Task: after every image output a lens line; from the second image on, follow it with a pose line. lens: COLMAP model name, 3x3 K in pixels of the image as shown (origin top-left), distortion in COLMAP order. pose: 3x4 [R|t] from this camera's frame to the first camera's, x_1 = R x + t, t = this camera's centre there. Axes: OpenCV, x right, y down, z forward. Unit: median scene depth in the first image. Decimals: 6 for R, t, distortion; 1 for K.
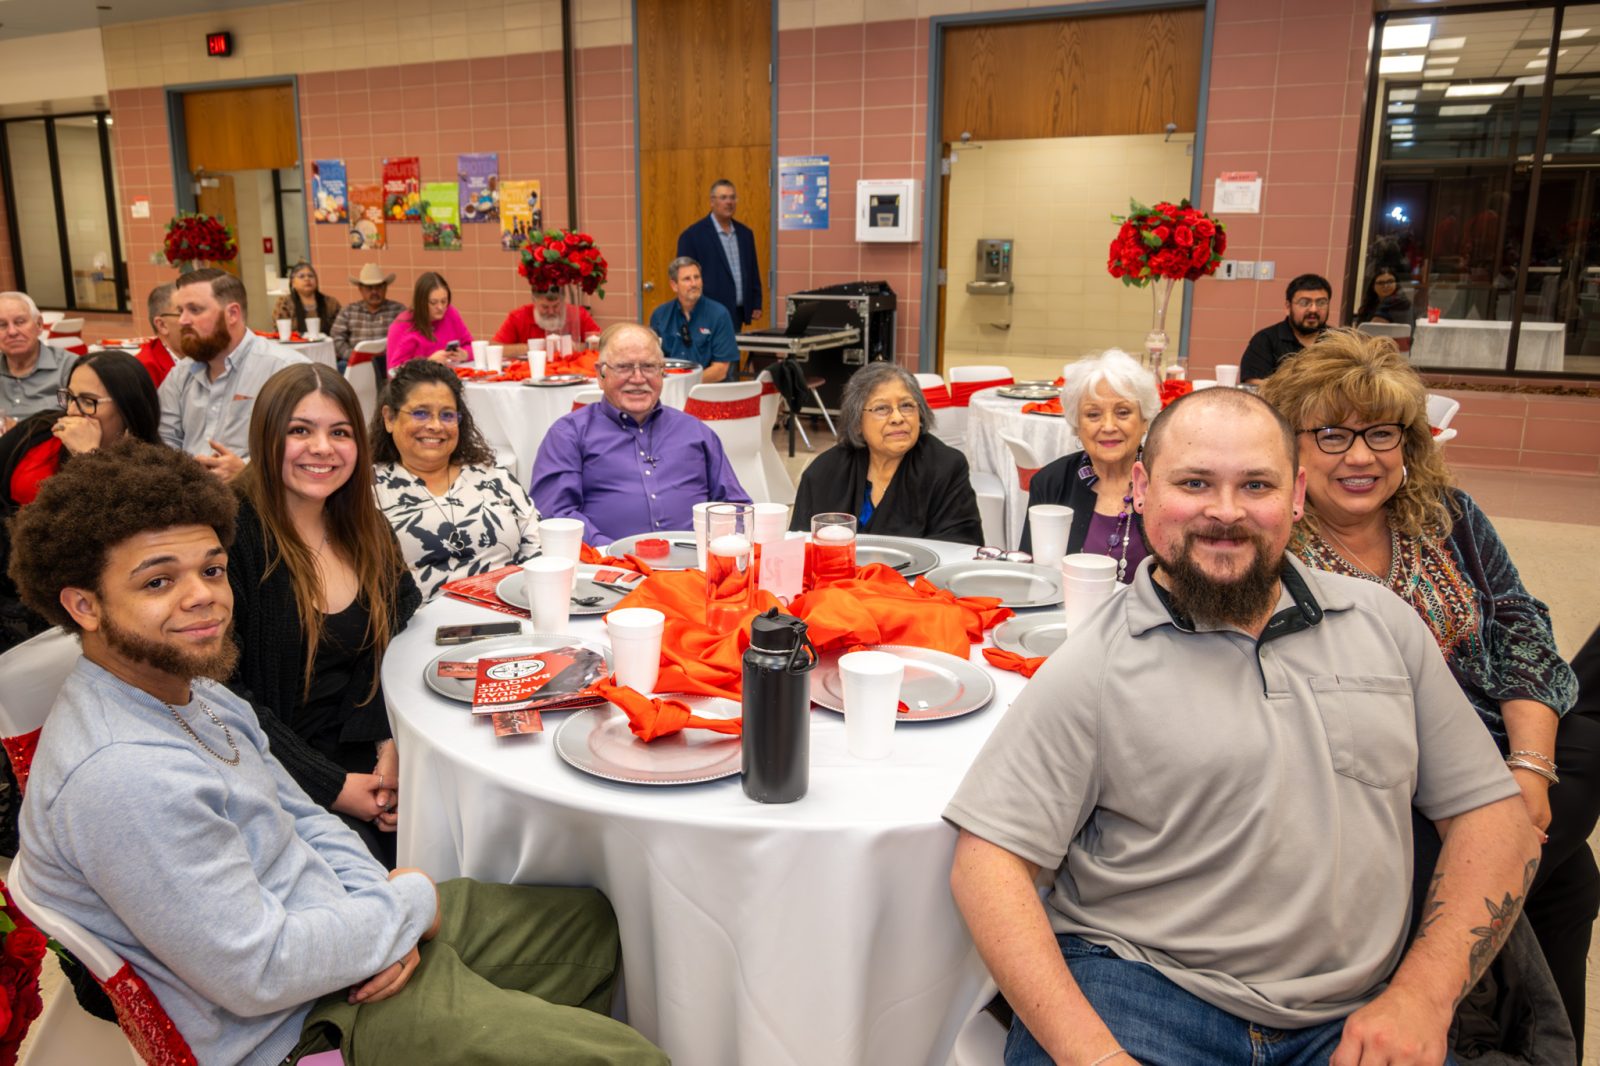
lens RADIAL K [[1220.5, 0, 796.9], [0, 1220.5, 489.4], [0, 0, 1]] dist [-0.004032, -0.000663]
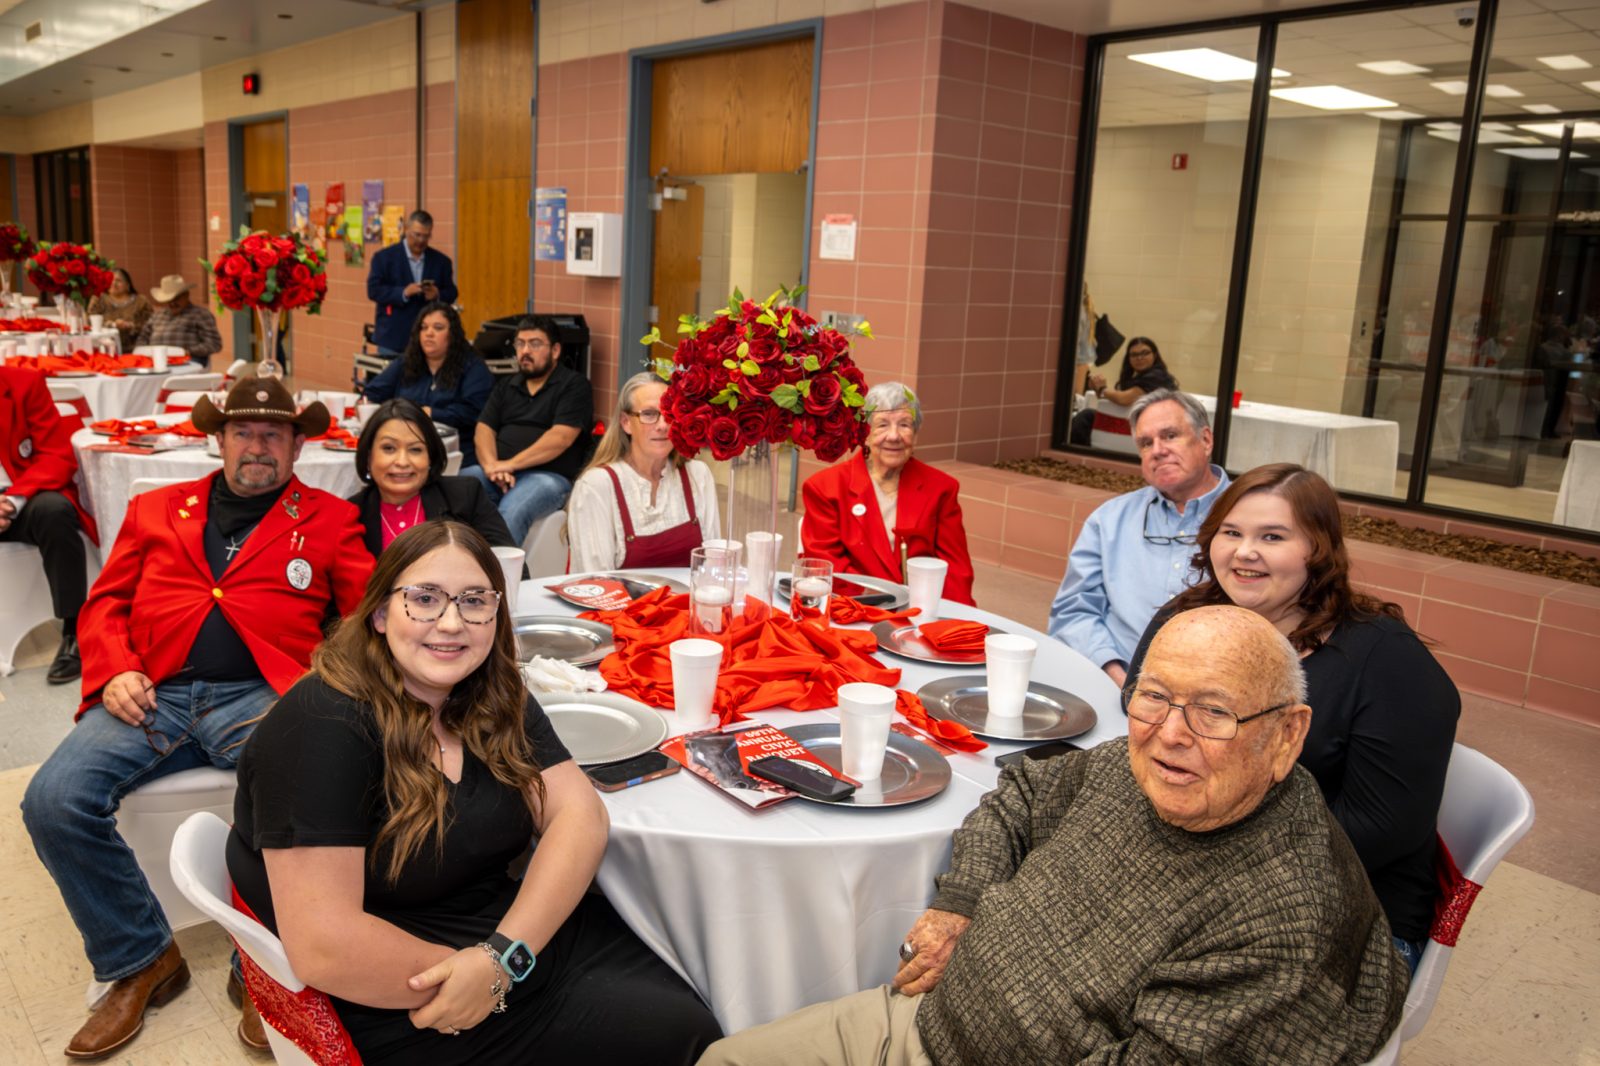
lens RADIAL K [[1220.5, 0, 796.9], [0, 1220.5, 489.4], [0, 0, 1]] dist [-0.004032, -0.000663]
pose [[0.929937, 0.107760, -0.351575, 0.578573], [-0.117401, 0.993066, -0.006152, -0.041835], [0.348474, 0.046996, 0.936140, 0.131673]]
